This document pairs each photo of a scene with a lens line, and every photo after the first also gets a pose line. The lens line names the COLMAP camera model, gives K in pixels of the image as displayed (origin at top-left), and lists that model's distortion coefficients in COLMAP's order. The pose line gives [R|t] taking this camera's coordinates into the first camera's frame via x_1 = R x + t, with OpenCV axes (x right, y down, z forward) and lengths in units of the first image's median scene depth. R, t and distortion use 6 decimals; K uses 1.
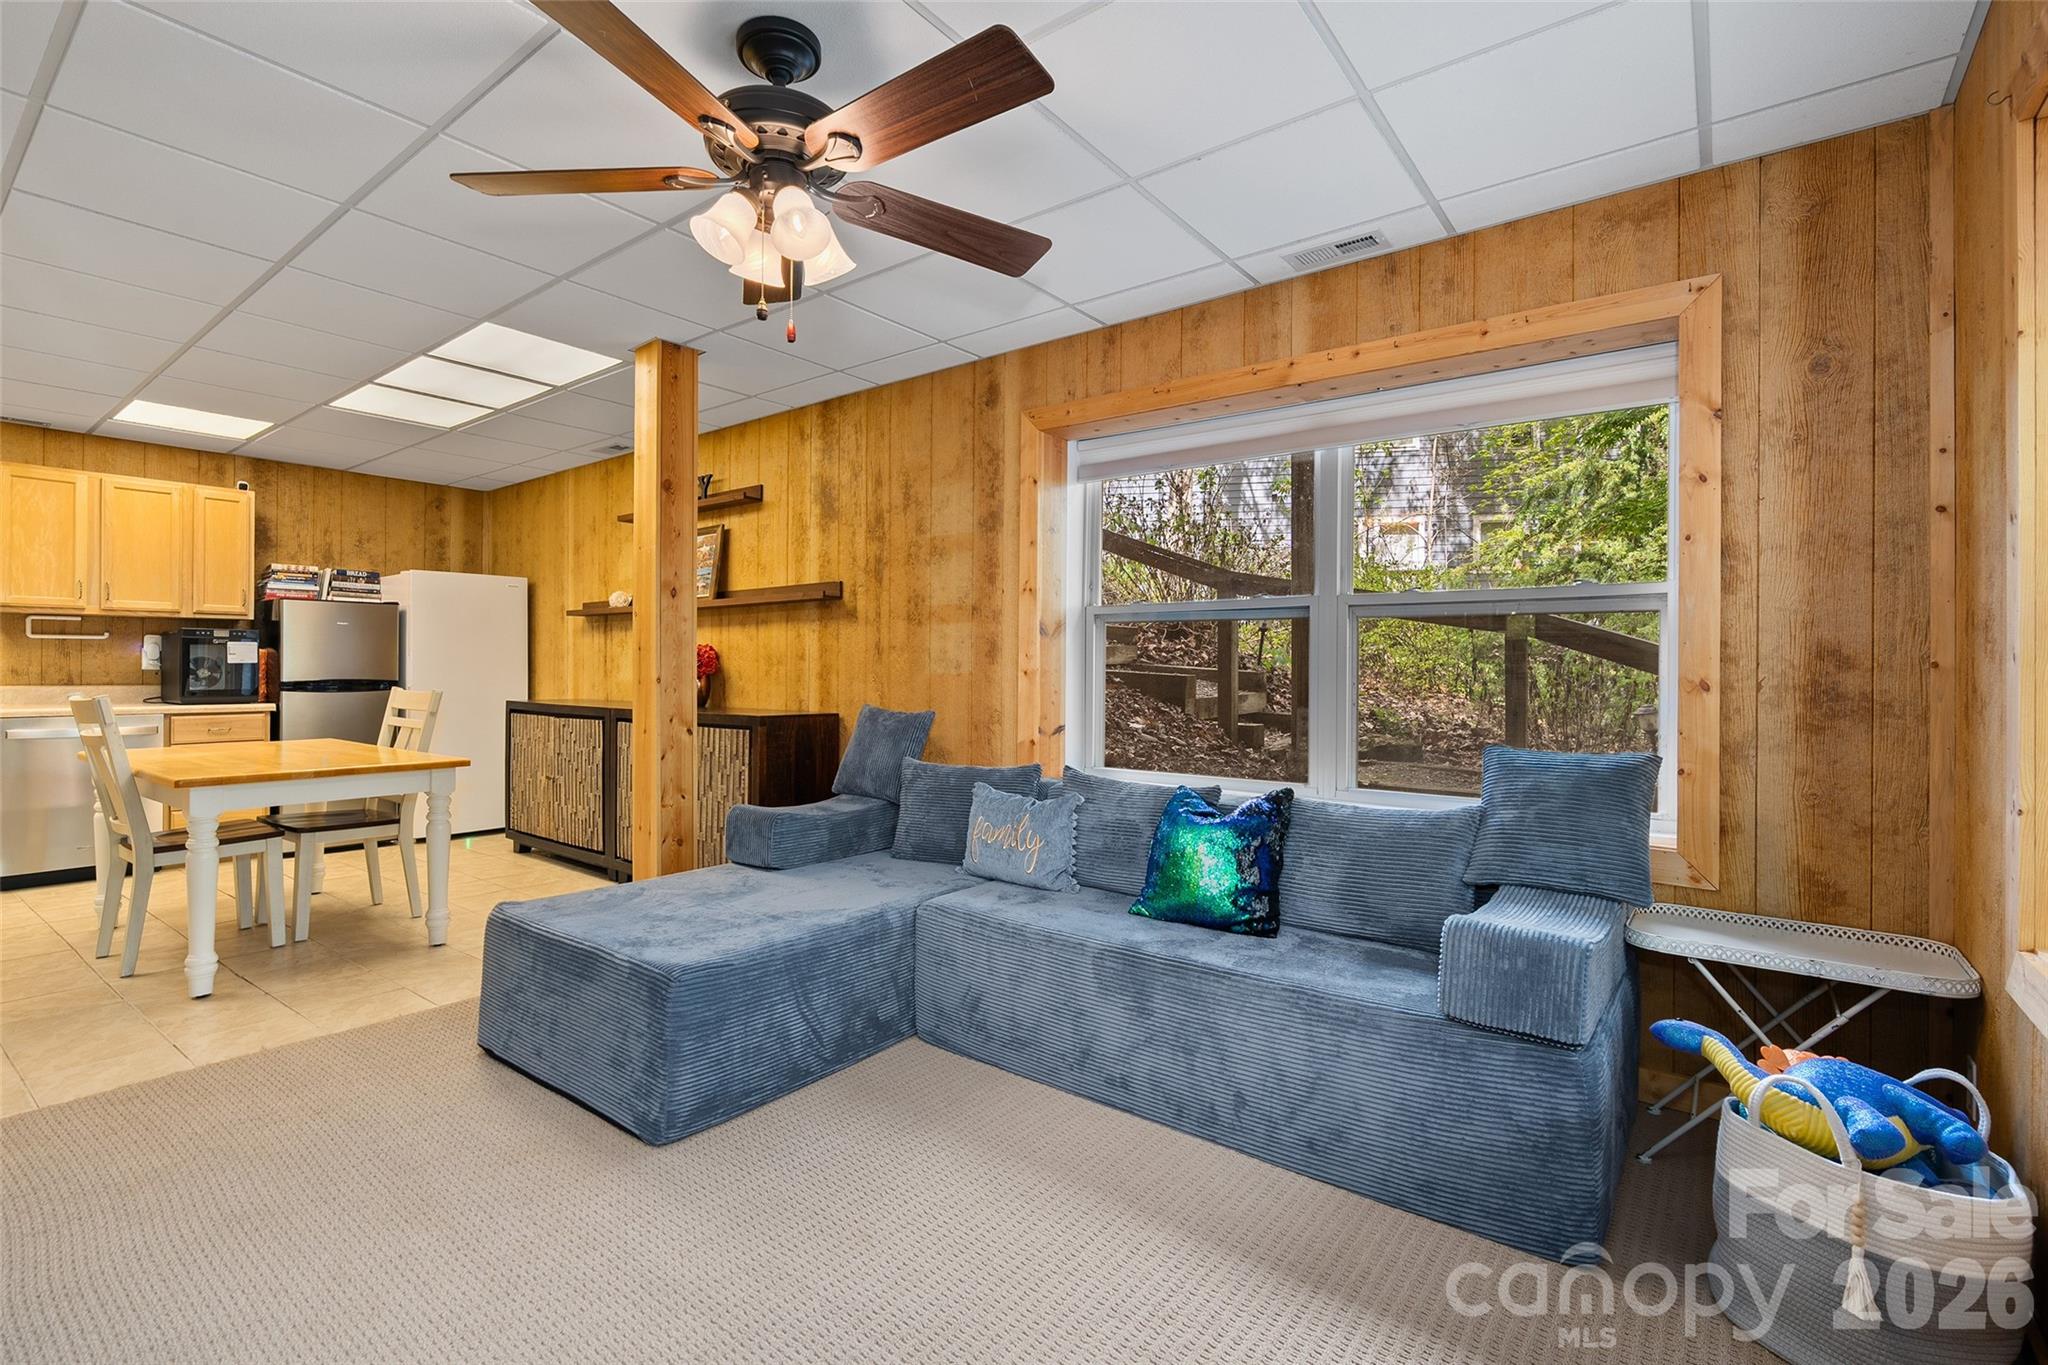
lens RADIAL K [[931.4, 0, 1018.2], [0, 931.4, 661.9], [0, 0, 1]] dist [-0.006617, 0.002792]
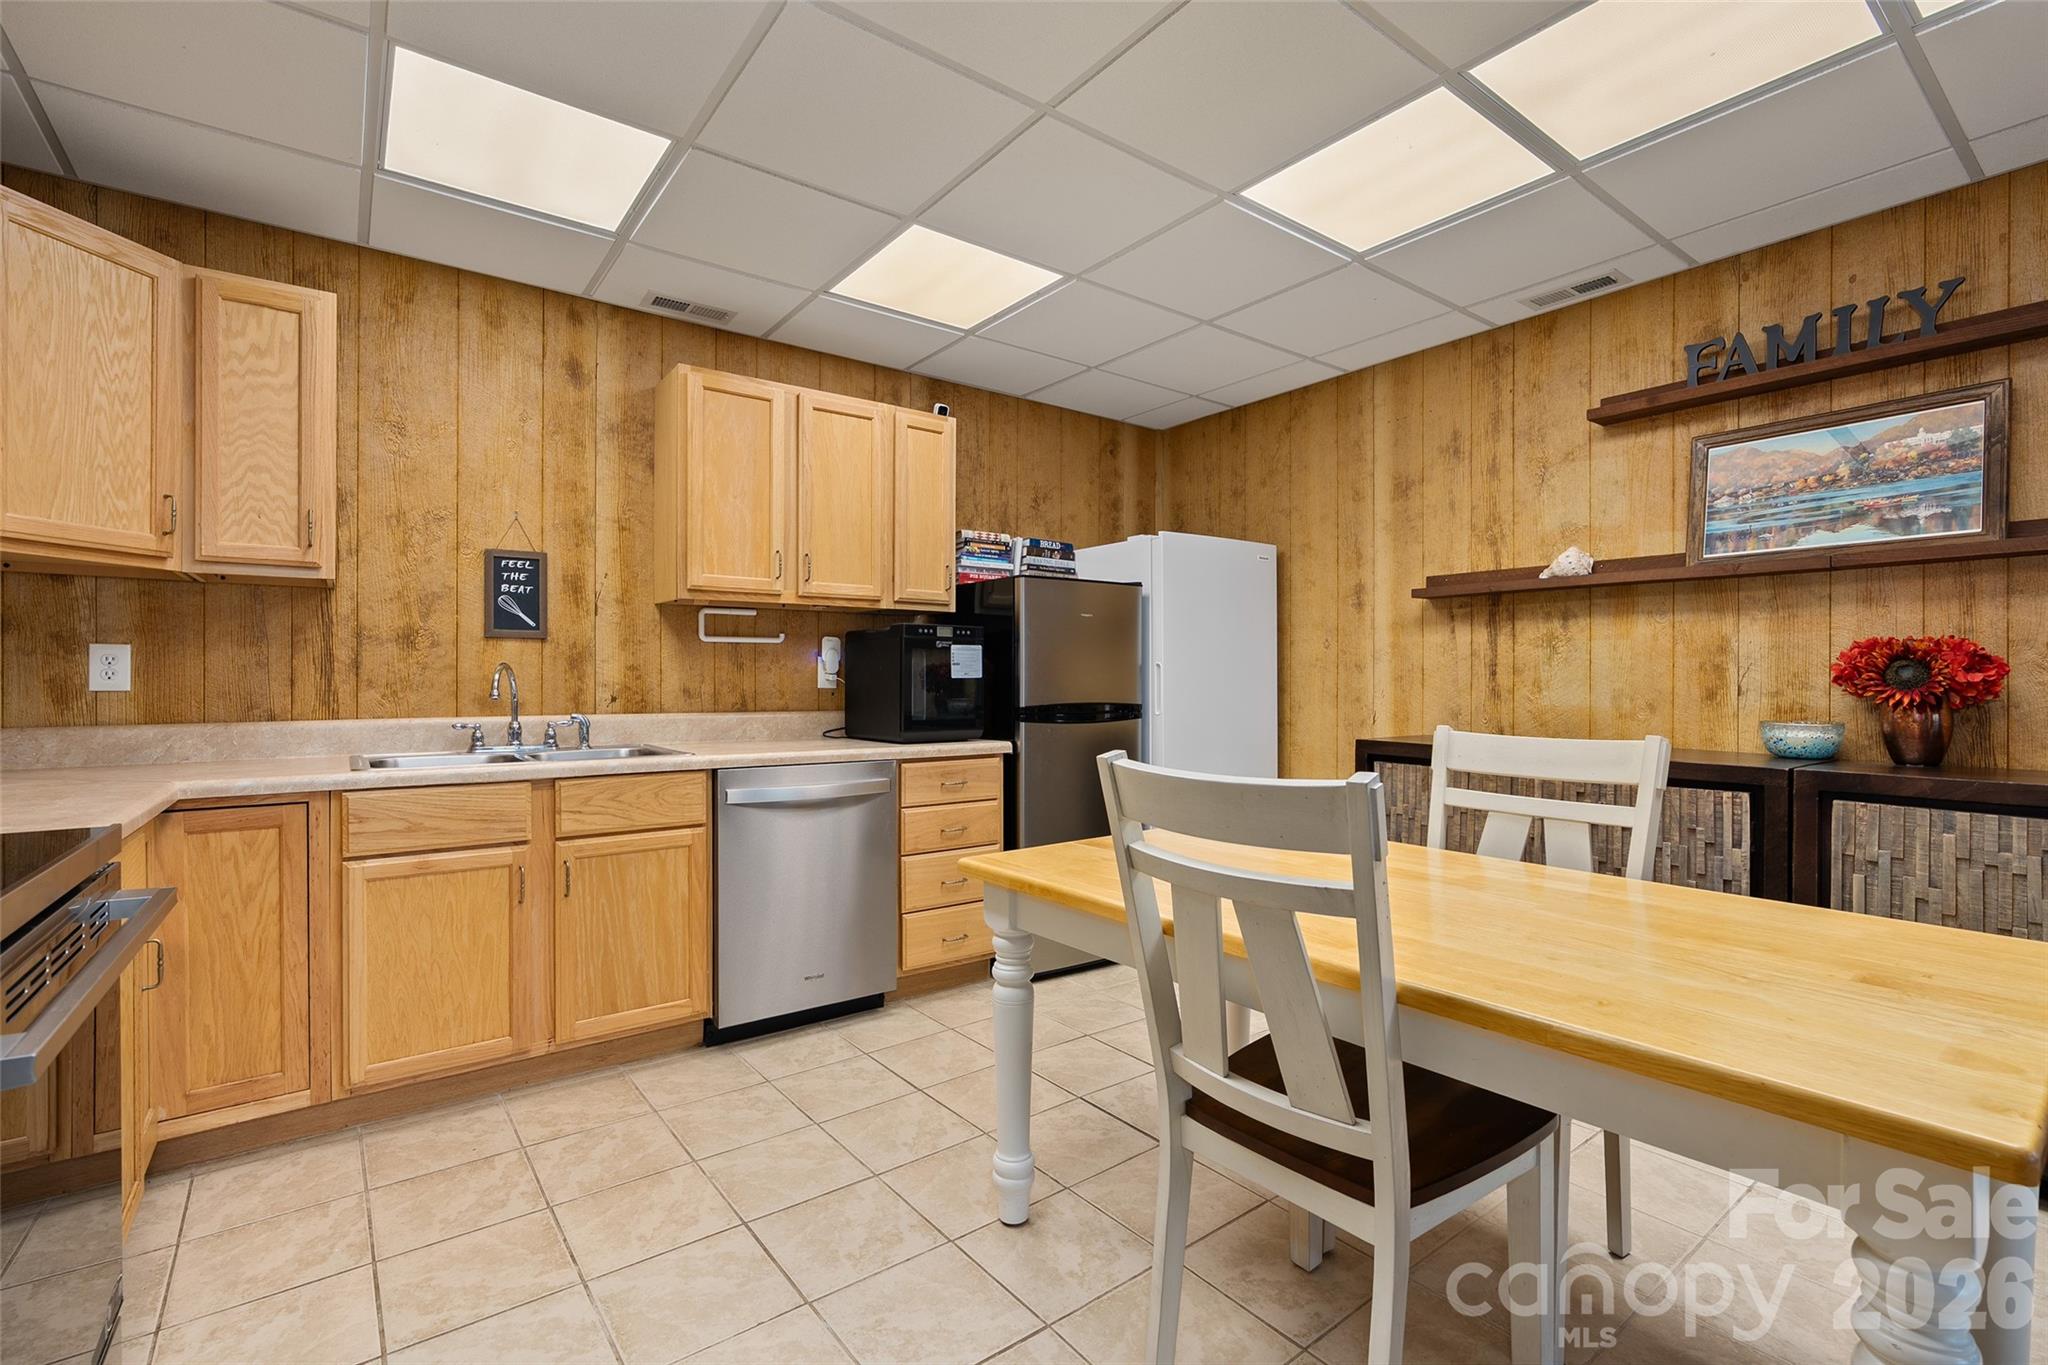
lens RADIAL K [[931.4, 0, 1022.9], [0, 931.4, 675.9], [0, 0, 1]] dist [-0.006617, 0.002792]
pose [[0.964503, -0.004300, -0.264035, -0.597823], [0.003968, 0.999991, -0.001793, 0.000967], [0.264041, 0.000682, 0.964511, 0.371198]]
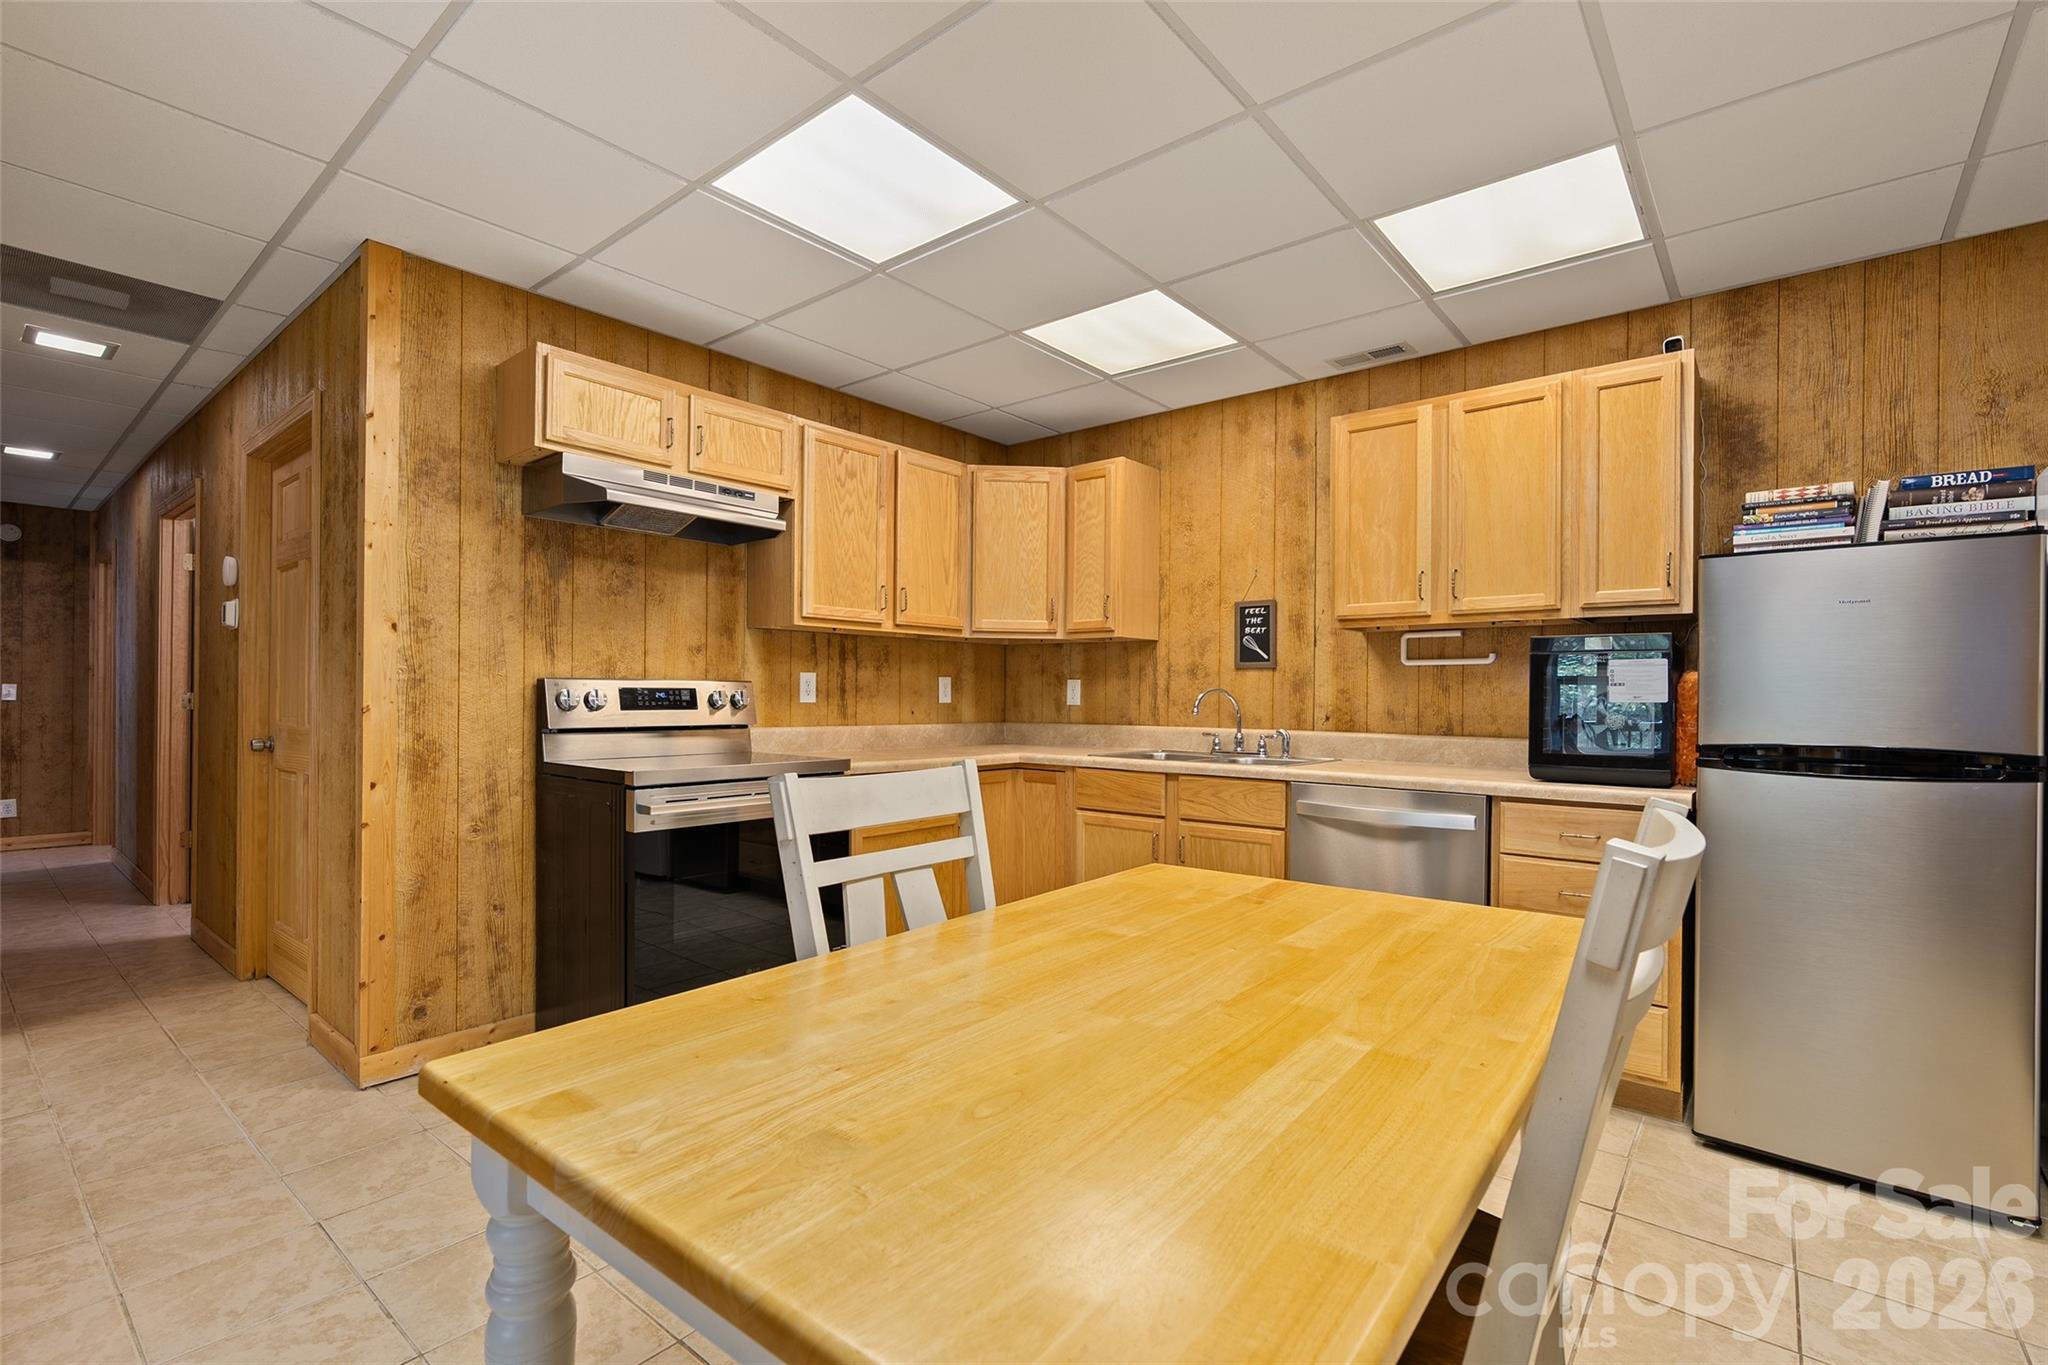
lens RADIAL K [[931.4, 0, 1004.3], [0, 931.4, 694.7], [0, 0, 1]] dist [-0.006617, 0.002792]
pose [[-0.049630, -0.005206, -0.998754, -0.320362], [-0.004075, 0.999979, -0.005009, 0.000653], [0.998759, 0.003822, -0.049650, 0.660946]]
